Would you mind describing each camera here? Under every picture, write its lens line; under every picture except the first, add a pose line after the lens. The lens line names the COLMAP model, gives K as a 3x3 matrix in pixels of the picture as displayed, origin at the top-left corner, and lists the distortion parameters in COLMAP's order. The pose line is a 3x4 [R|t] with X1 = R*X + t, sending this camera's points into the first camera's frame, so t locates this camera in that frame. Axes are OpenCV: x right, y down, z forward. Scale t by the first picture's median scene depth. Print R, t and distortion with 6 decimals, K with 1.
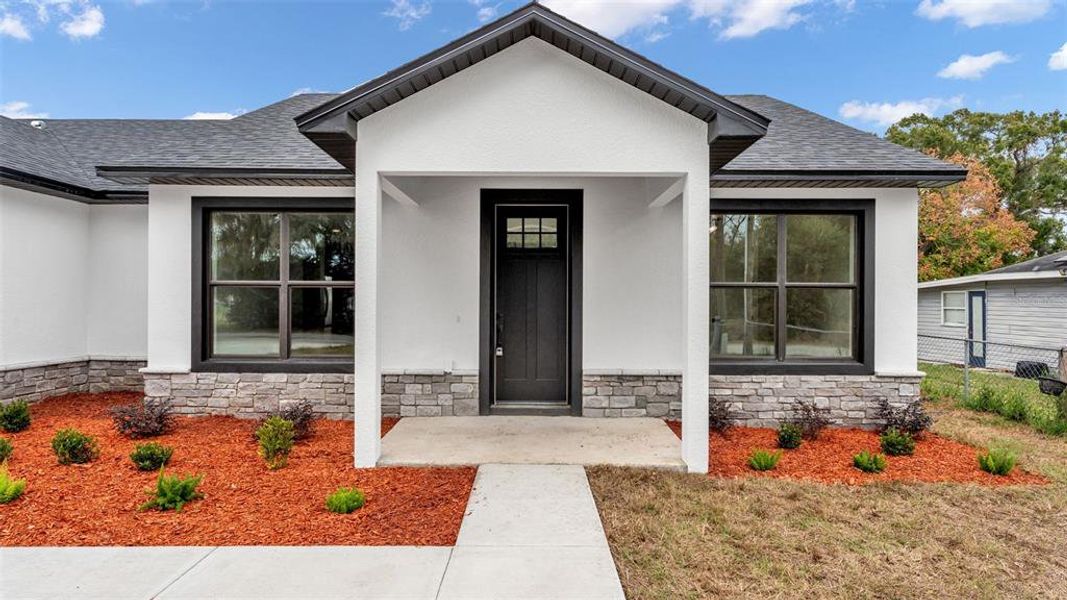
lens RADIAL K [[574.3, 0, 533.5], [0, 574.3, 300.0], [0, 0, 1]] dist [0.002910, -0.000666]
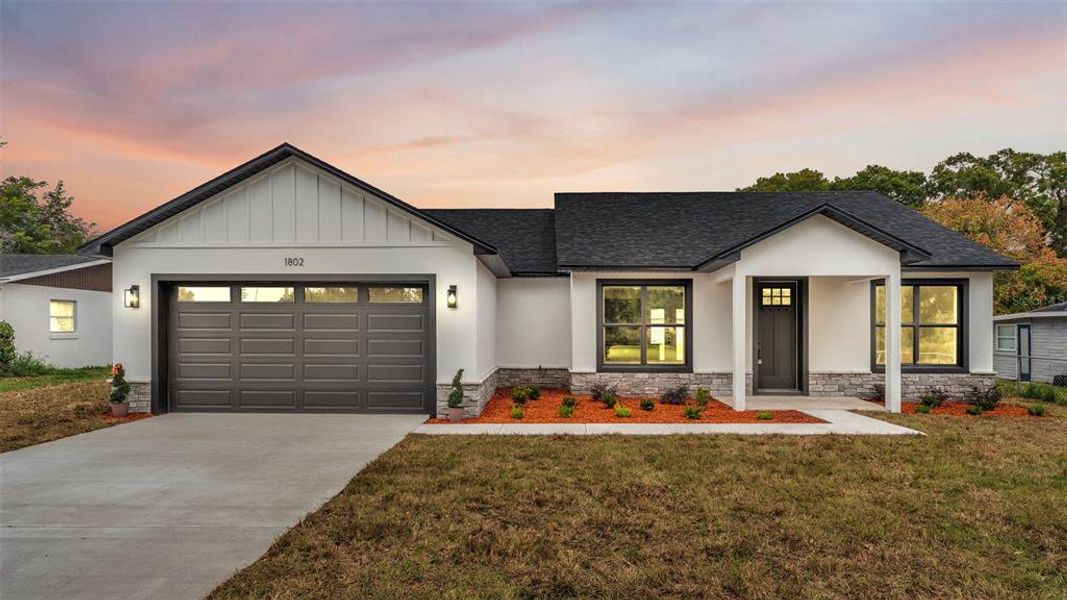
lens RADIAL K [[591.4, 0, 539.4], [0, 591.4, 327.1], [0, 0, 1]] dist [-0.000907, 0.000998]
pose [[0.999624, -0.003223, -0.027243, -0.704321], [0.003074, 0.999980, -0.005517, -0.011576], [0.027260, 0.005432, 0.999614, -0.897409]]
